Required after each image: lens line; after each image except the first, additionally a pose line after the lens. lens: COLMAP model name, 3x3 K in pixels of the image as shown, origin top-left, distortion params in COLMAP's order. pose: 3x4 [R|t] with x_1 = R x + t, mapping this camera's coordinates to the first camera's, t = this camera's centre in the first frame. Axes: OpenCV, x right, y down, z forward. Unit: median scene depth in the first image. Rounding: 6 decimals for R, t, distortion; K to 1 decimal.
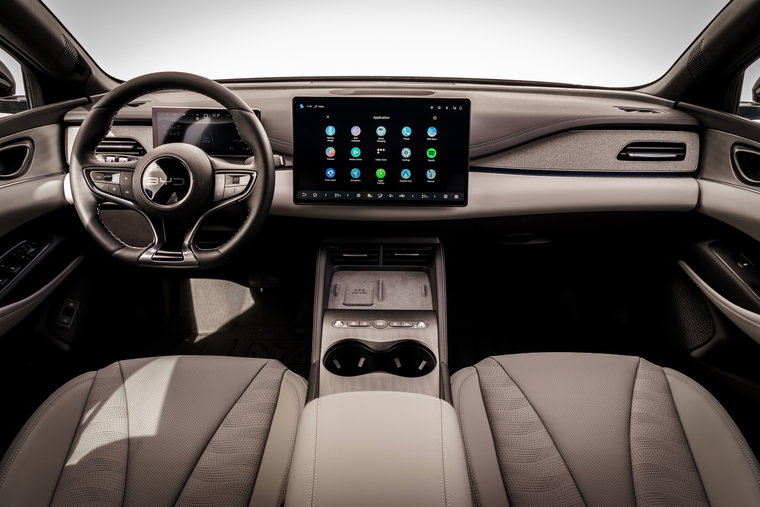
lens RADIAL K [[523.1, 0, 382.1], [0, 523.1, 254.7], [0, 0, 1]] dist [-0.009388, -0.004359]
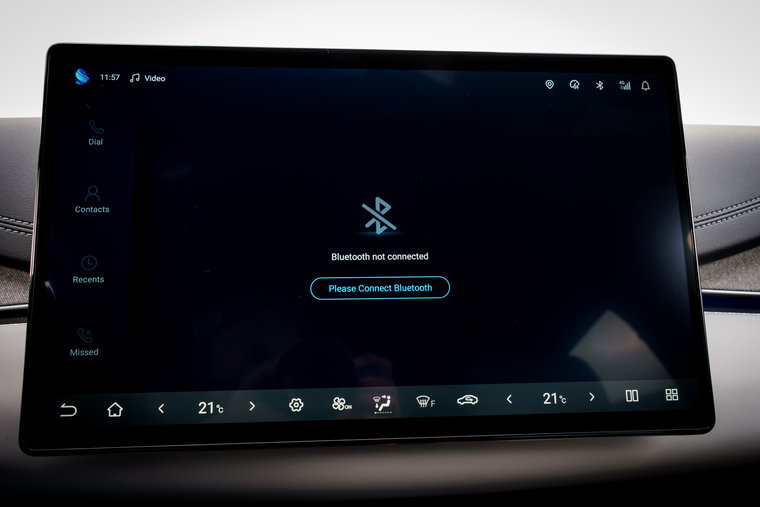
lens RADIAL K [[711.7, 0, 377.4], [0, 711.7, 253.8], [0, 0, 1]] dist [0.001315, 0.000000]
pose [[0.994485, -0.017961, 0.103329, -0.040814], [0.050948, 0.943904, -0.326266, -0.069539], [-0.091673, 0.329731, 0.939614, 0.662361]]
